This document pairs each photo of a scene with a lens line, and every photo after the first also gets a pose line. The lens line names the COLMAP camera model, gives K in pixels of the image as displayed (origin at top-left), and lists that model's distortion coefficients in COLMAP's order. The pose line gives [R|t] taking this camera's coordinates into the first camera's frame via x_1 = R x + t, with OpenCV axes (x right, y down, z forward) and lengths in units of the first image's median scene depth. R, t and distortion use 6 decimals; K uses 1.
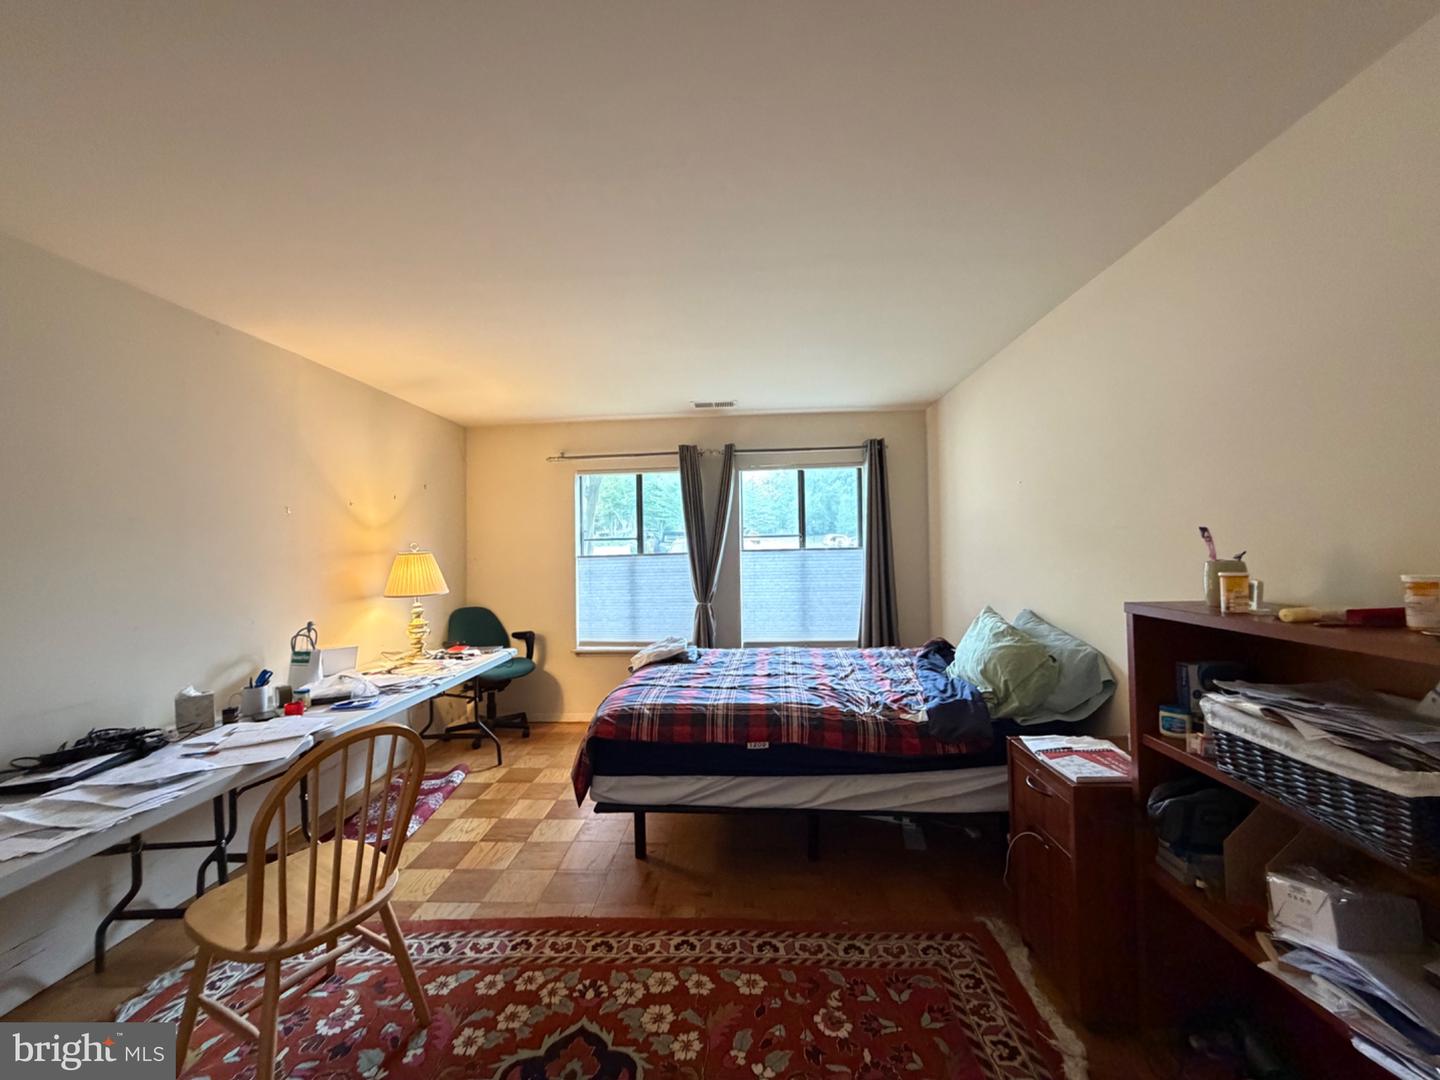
lens RADIAL K [[573.4, 0, 720.2], [0, 573.4, 541.6], [0, 0, 1]] dist [-0.001396, -0.000199]
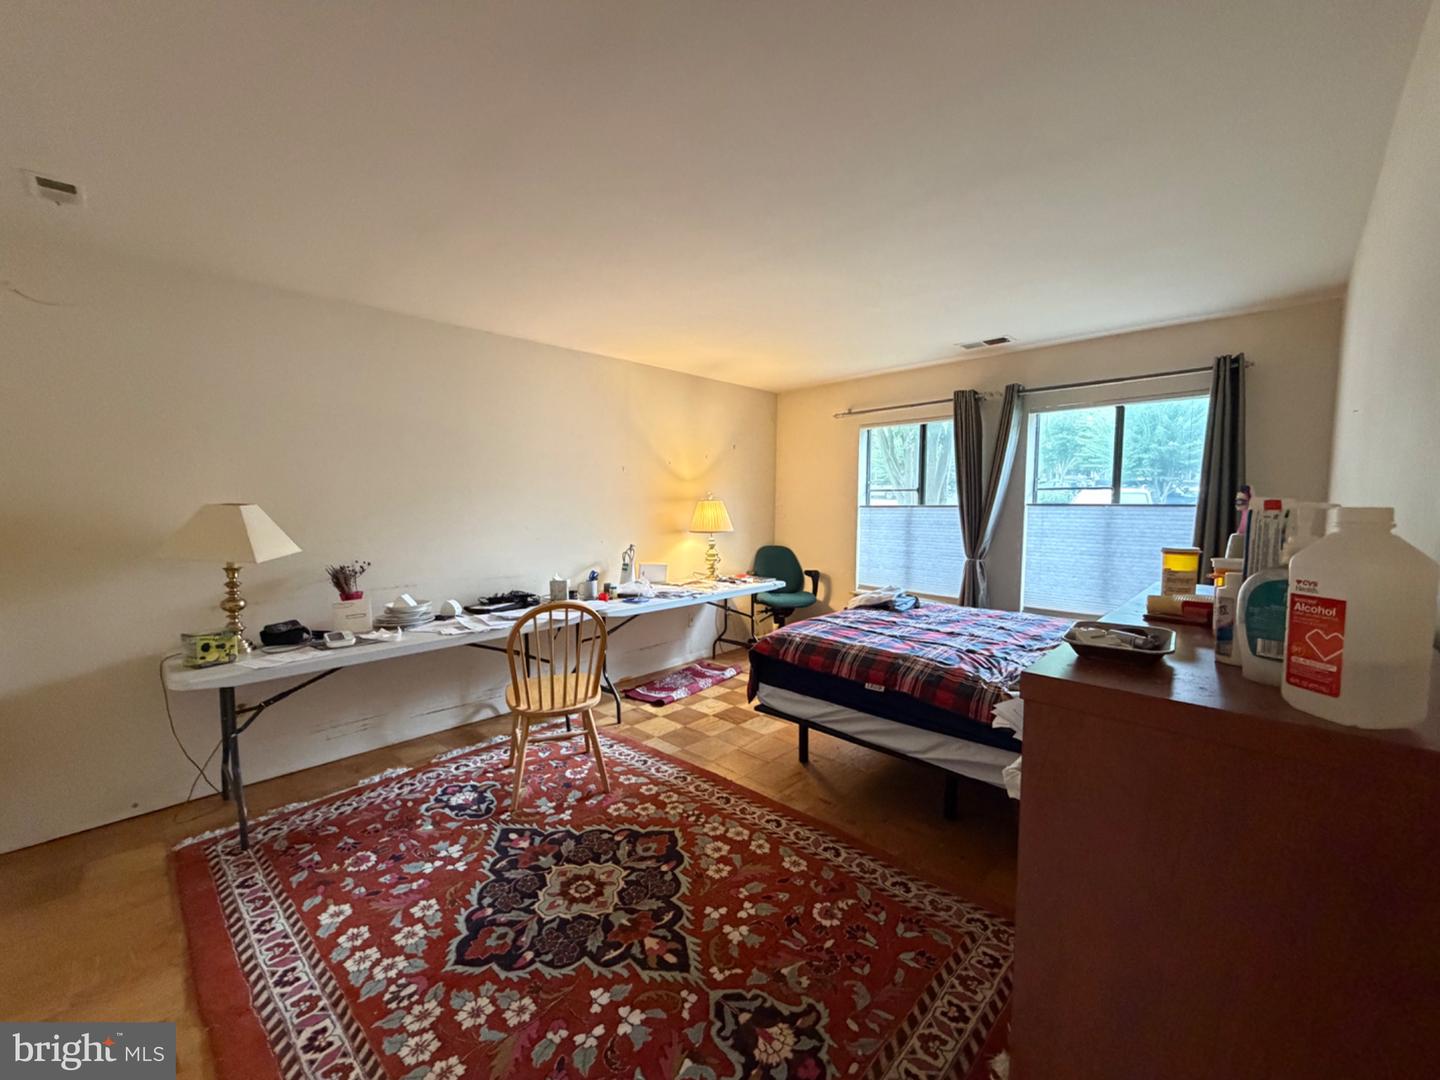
lens RADIAL K [[573.4, 0, 709.1], [0, 573.4, 539.8], [0, 0, 1]] dist [-0.001396, -0.000199]
pose [[0.753140, 0.066399, -0.654501, 0.490753], [-0.009565, 0.995893, 0.090027, -0.010007], [0.657791, -0.061543, 0.750682, 0.013767]]
